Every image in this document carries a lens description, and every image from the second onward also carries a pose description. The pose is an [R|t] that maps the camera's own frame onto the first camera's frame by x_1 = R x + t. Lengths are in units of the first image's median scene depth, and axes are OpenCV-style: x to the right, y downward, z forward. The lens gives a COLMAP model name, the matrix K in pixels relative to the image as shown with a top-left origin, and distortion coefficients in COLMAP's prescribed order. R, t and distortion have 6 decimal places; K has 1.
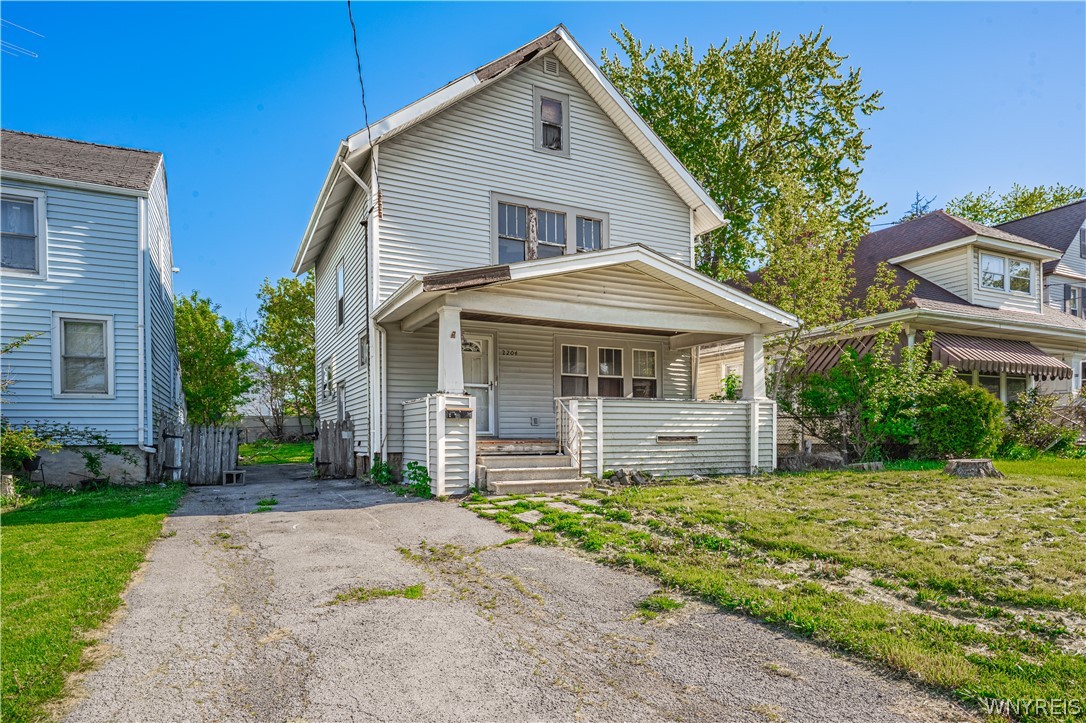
lens RADIAL K [[594.5, 0, 543.0], [0, 594.5, 361.5], [0, 0, 1]] dist [-0.000299, -0.000714]
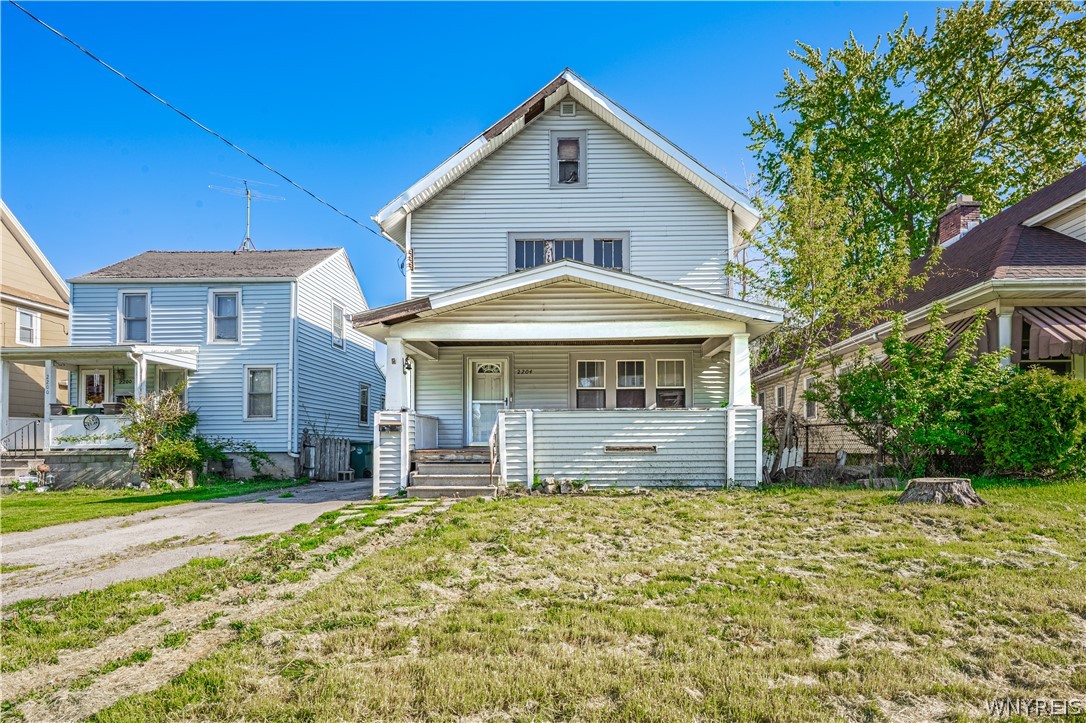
lens RADIAL K [[501.2, 0, 543.0], [0, 501.2, 377.8], [0, 0, 1]] dist [0.000517, 0.000021]
pose [[0.895989, -0.059476, -0.440075, 0.423755], [0.056349, 0.998207, -0.020181, 0.019400], [0.440486, -0.006716, 0.897734, 0.174959]]
